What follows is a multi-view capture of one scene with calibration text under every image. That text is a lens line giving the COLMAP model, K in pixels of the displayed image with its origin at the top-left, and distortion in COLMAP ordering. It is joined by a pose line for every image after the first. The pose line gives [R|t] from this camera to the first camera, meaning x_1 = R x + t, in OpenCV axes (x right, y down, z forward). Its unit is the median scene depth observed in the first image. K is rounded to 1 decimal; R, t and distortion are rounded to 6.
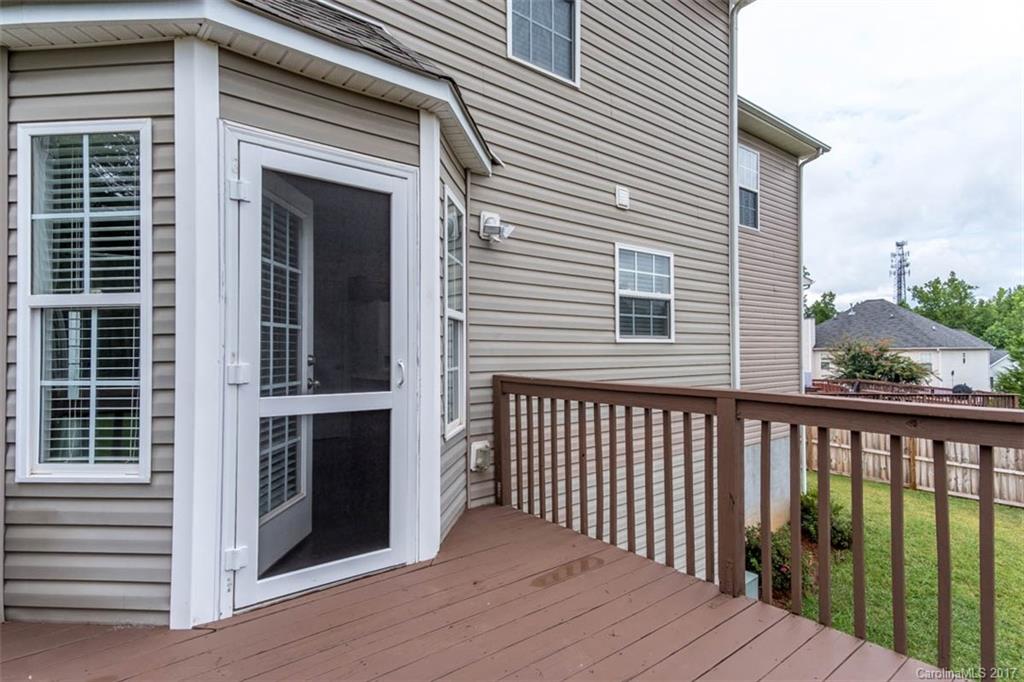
lens RADIAL K [[547.2, 0, 513.5], [0, 547.2, 338.9], [0, 0, 1]] dist [0.025719, -0.001084]
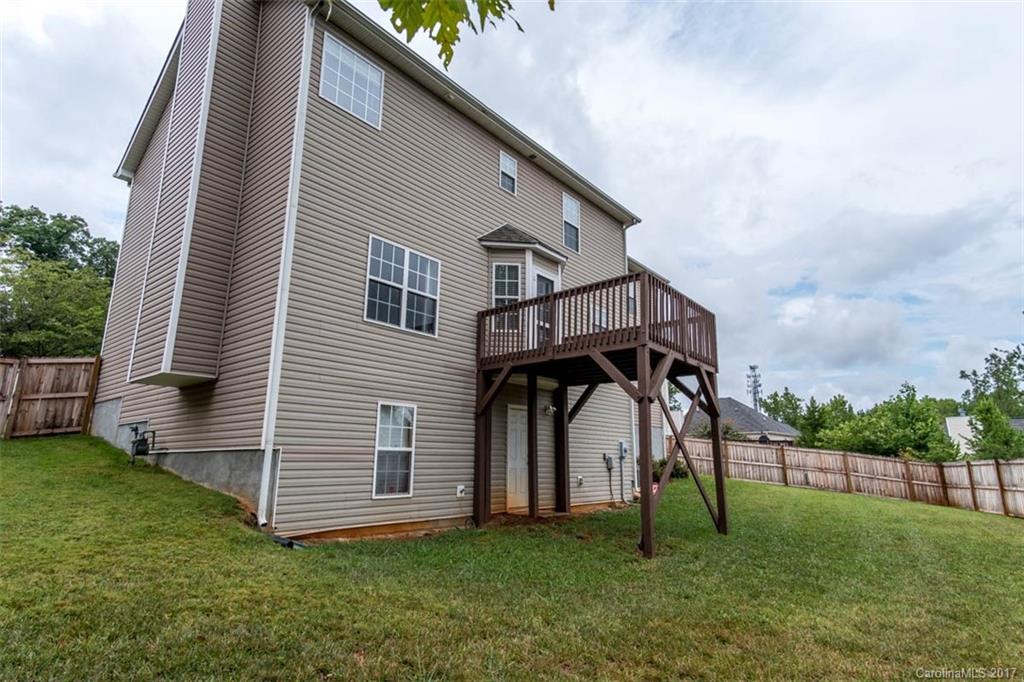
lens RADIAL K [[547.2, 0, 513.5], [0, 547.2, 338.9], [0, 0, 1]] dist [0.025719, -0.001084]
pose [[0.982386, 0.056449, 0.178134, -0.228064], [-0.019142, 0.978666, -0.204562, 0.189560], [-0.185881, 0.197549, 0.962509, -0.532693]]
